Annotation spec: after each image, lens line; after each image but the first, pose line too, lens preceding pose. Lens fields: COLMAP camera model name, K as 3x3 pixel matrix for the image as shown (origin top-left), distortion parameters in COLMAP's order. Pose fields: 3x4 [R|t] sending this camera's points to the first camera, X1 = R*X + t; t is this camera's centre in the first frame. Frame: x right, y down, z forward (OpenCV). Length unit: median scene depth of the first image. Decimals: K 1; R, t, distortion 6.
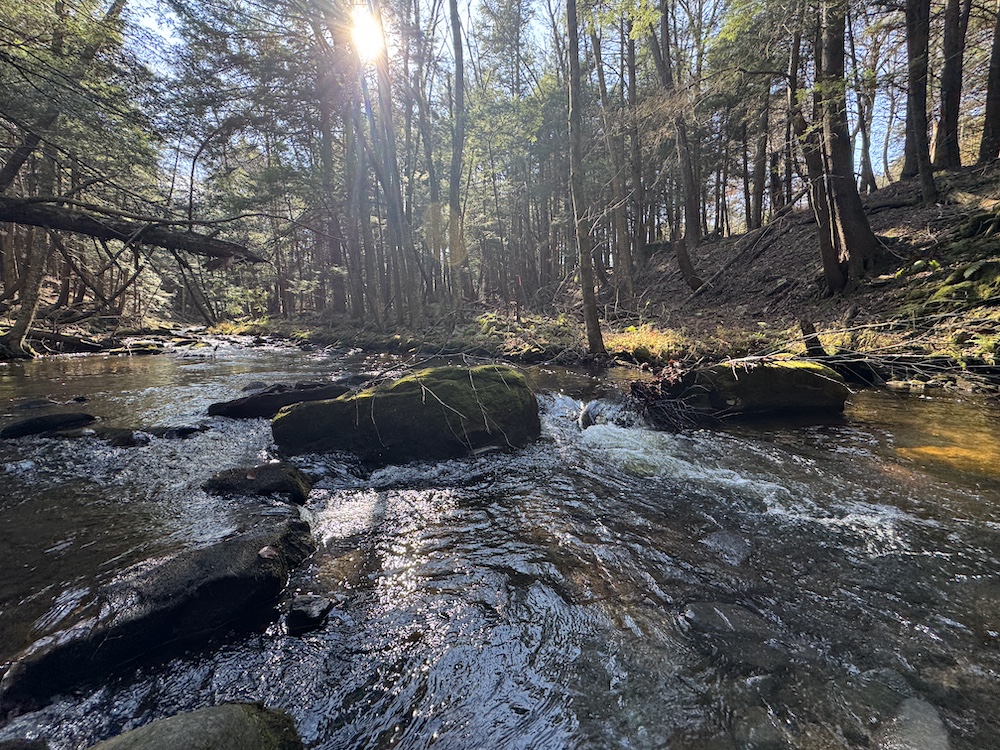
lens RADIAL K [[396.2, 0, 499.8], [0, 396.2, 379.1], [0, 0, 1]] dist [0.000291, 0.000146]
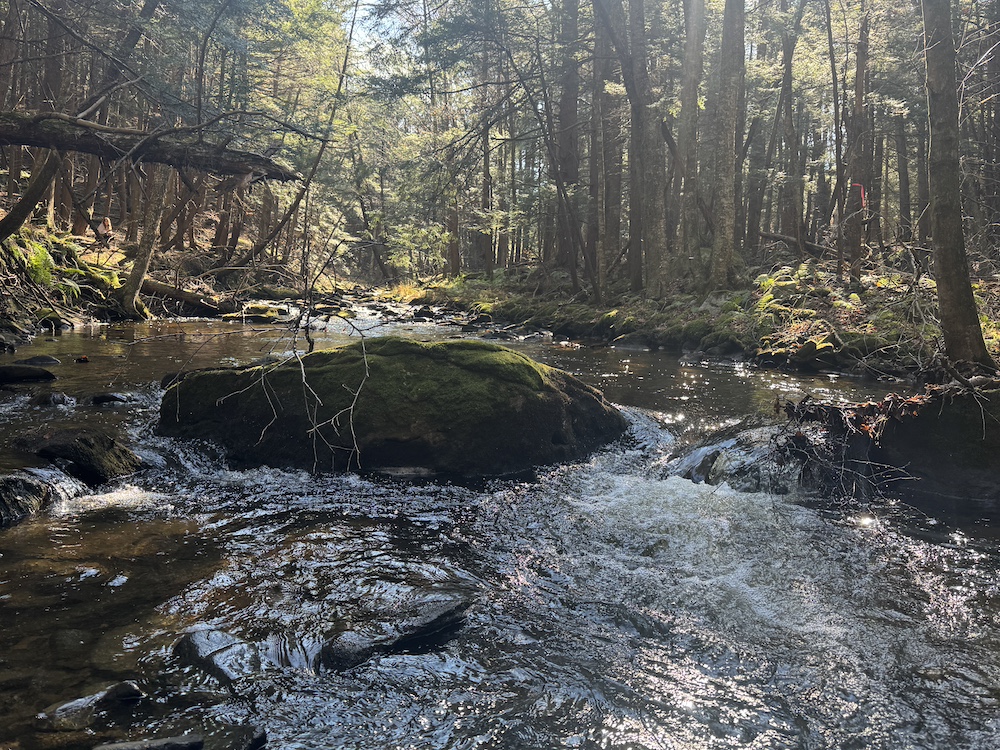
lens RADIAL K [[827.2, 0, 499.6], [0, 827.2, 373.3], [0, 0, 1]] dist [0.004389, -0.000178]
pose [[0.857255, 0.076684, -0.509149, 0.176940], [-0.101036, 0.994676, -0.020304, 0.009759], [0.504881, 0.068849, 0.860439, -0.001843]]
